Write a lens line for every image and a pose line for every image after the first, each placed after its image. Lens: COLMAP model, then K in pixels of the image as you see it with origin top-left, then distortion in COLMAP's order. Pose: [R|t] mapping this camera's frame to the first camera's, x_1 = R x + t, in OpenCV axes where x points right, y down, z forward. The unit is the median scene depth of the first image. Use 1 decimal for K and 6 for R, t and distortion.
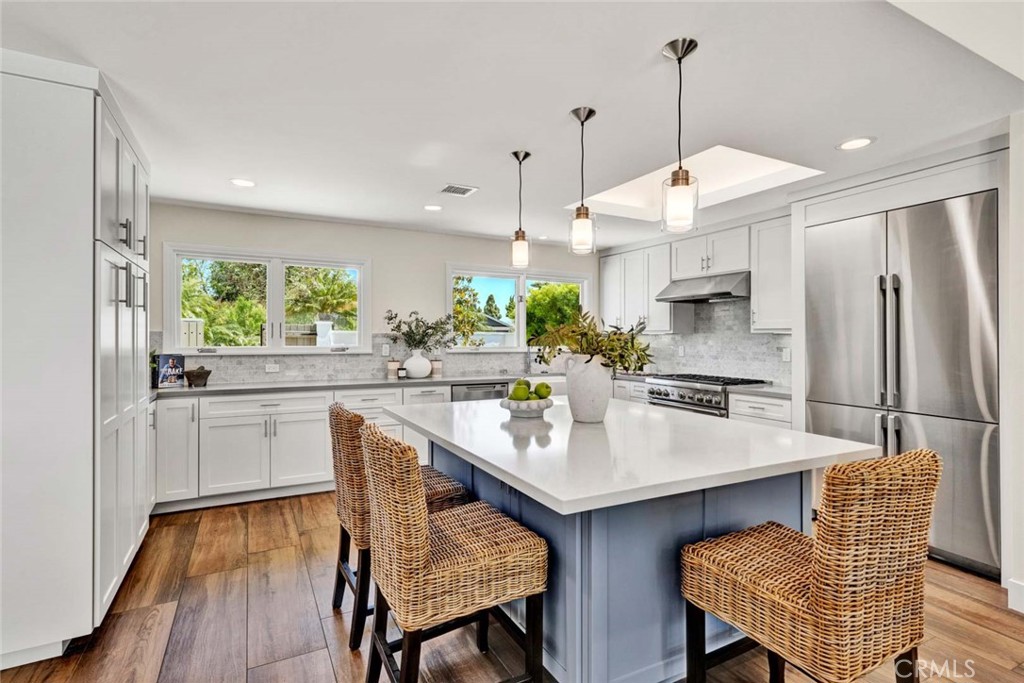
lens RADIAL K [[499.9, 0, 511.6], [0, 499.9, 337.9], [0, 0, 1]] dist [-0.001746, -0.001349]
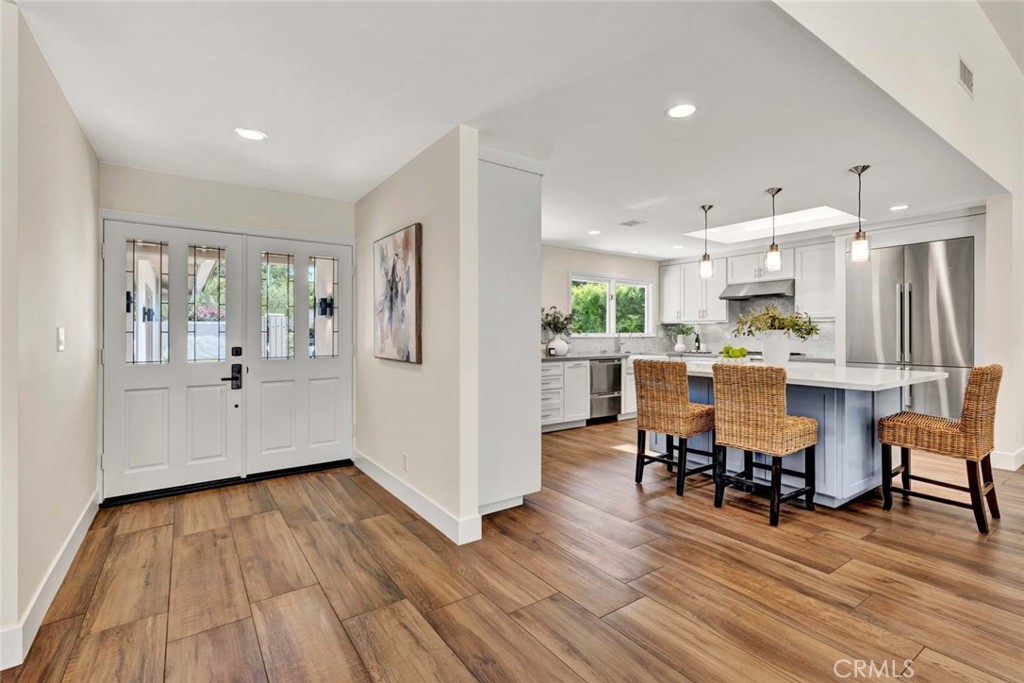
lens RADIAL K [[469.4, 0, 511.8], [0, 469.4, 335.4], [0, 0, 1]] dist [0.003544, 0.000367]
pose [[0.992596, -0.007578, 0.121230, -0.492533], [0.007183, 0.999967, 0.003692, 0.020929], [-0.121254, -0.002794, 0.992618, -0.261087]]
